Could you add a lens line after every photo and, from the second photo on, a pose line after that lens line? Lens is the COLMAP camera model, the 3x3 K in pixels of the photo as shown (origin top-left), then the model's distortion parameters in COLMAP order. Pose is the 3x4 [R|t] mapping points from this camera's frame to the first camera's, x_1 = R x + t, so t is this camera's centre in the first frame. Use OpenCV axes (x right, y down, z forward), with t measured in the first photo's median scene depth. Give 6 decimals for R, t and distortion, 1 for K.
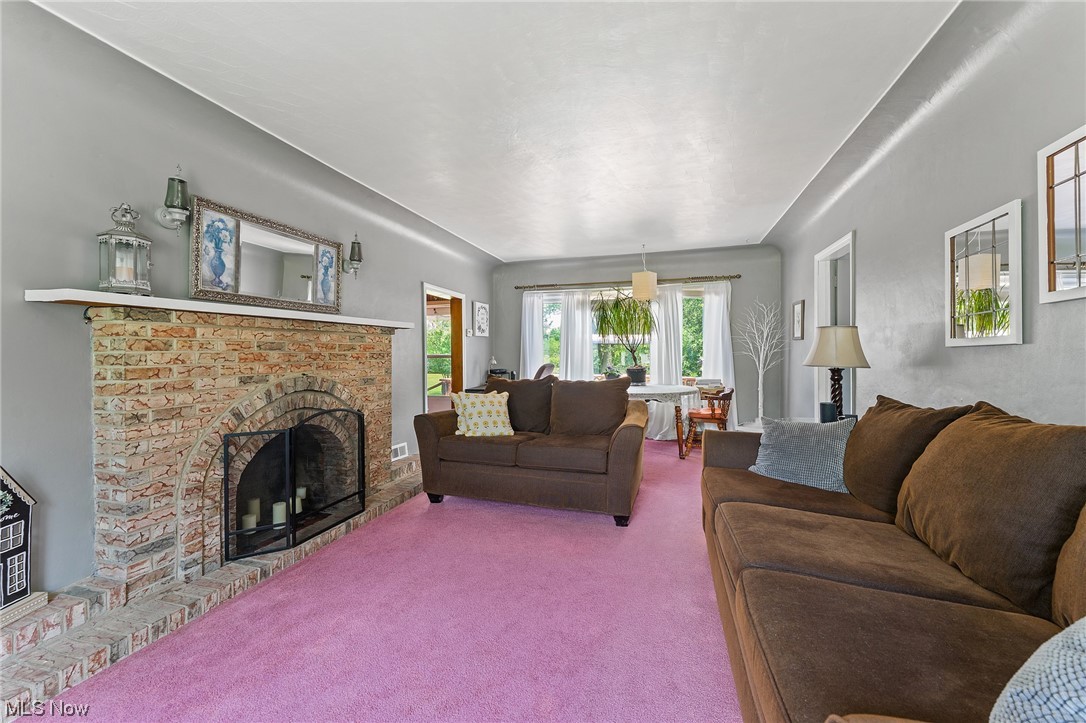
lens RADIAL K [[444.4, 0, 541.7], [0, 444.4, 351.3], [0, 0, 1]] dist [0.001872, -0.000042]
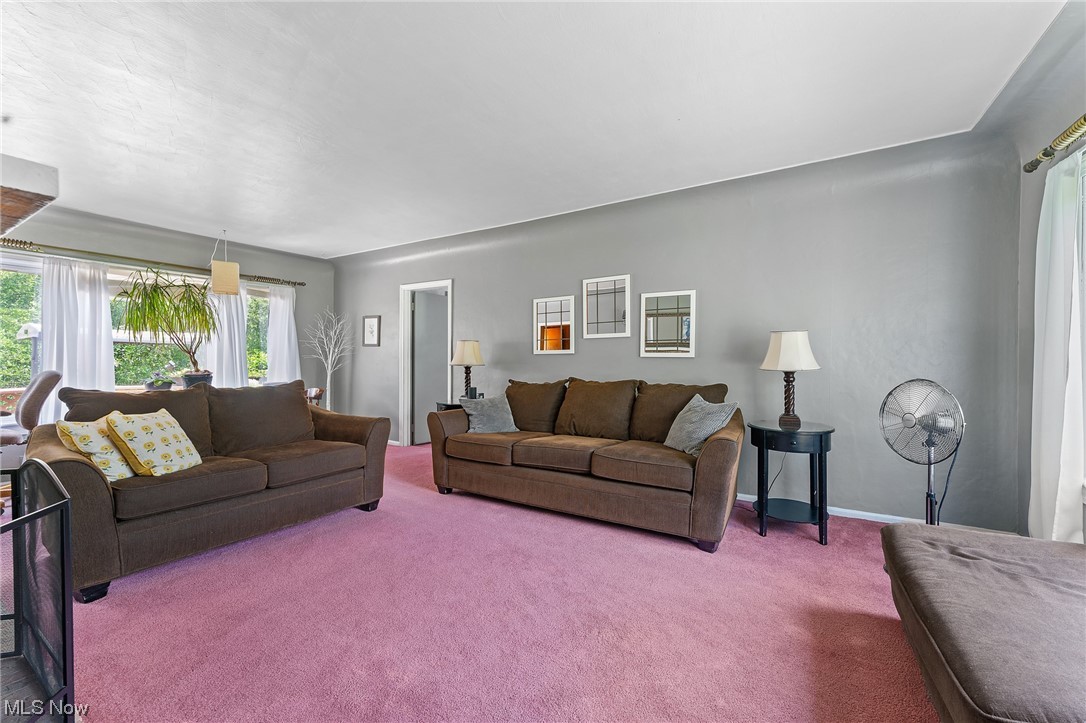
lens RADIAL K [[444.4, 0, 545.8], [0, 444.4, 362.8], [0, 0, 1]] dist [0.001872, -0.000042]
pose [[0.248606, -0.010368, 0.968549, -0.339760], [-0.010121, 0.999860, 0.013301, 0.000430], [-0.968552, -0.013109, 0.248467, 0.128389]]
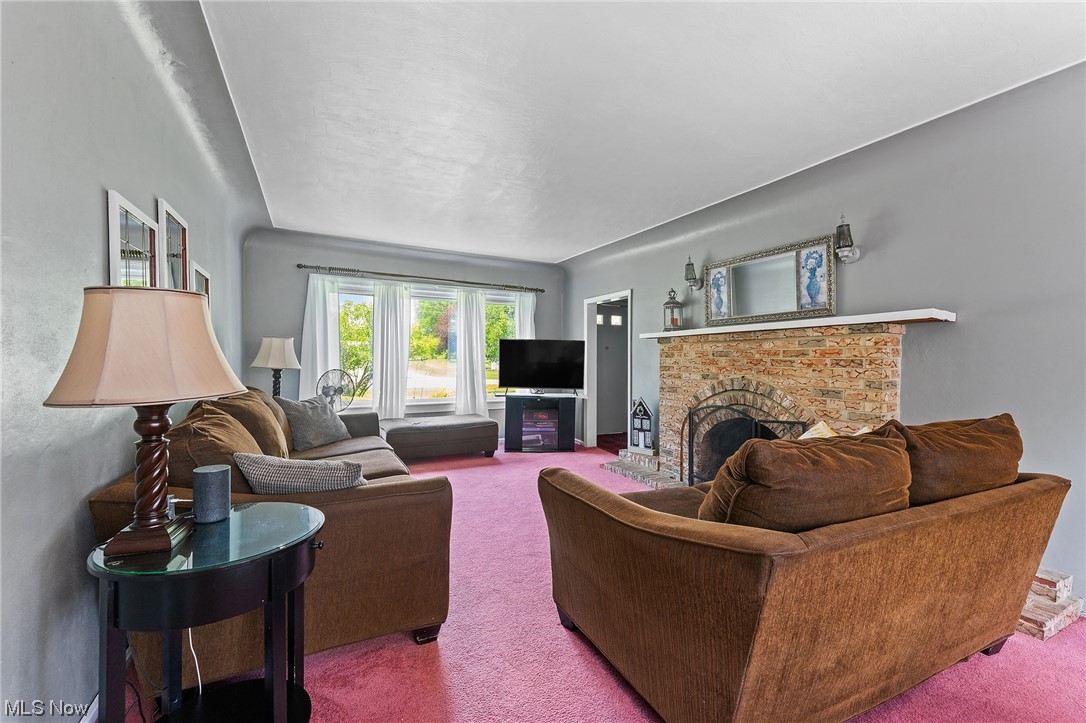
lens RADIAL K [[444.4, 0, 541.7], [0, 444.4, 359.0], [0, 0, 1]] dist [0.001872, -0.000042]
pose [[-0.732497, 0.005155, -0.680750, 0.837161], [0.005365, 0.999984, 0.001800, -0.001594], [0.680749, -0.002333, -0.732513, 1.841917]]
